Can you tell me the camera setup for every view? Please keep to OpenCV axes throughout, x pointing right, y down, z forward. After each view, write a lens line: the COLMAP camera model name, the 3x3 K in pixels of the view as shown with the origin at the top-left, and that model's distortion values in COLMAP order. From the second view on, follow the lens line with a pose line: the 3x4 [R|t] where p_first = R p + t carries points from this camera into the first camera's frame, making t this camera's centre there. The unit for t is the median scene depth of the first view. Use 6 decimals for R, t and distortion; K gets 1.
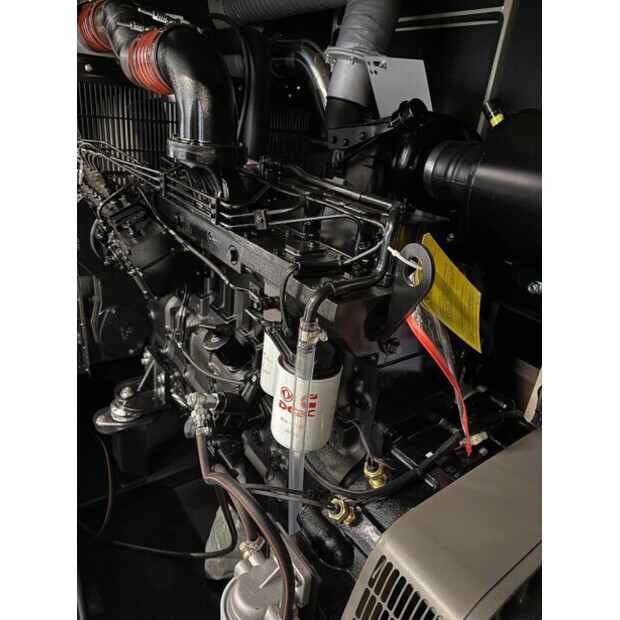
lens RADIAL K [[448.7, 0, 310.0], [0, 448.7, 310.0], [0, 0, 1]] dist [0.060485, -0.000499]
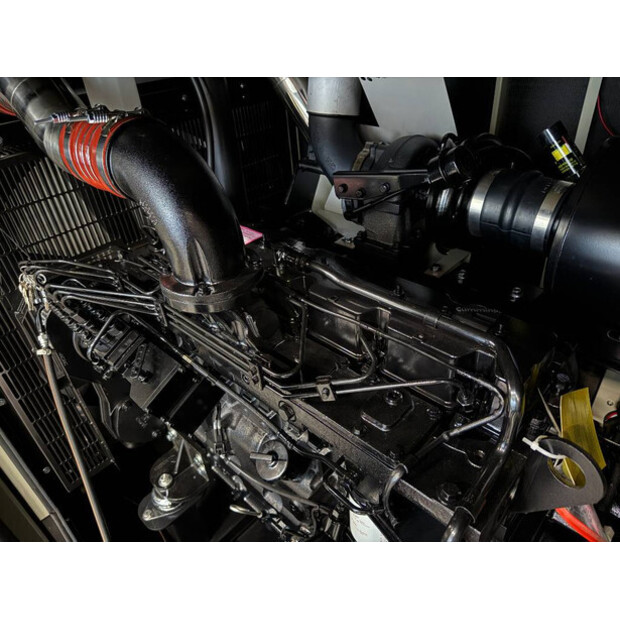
lens RADIAL K [[438.9, 0, 310.0], [0, 438.9, 310.0], [0, 0, 1]] dist [0.047751, -0.002364]
pose [[0.968462, -0.245779, 0.040908, -0.082914], [0.233321, 0.952195, 0.197194, -0.308216], [-0.087418, -0.181430, 0.979511, 0.179078]]
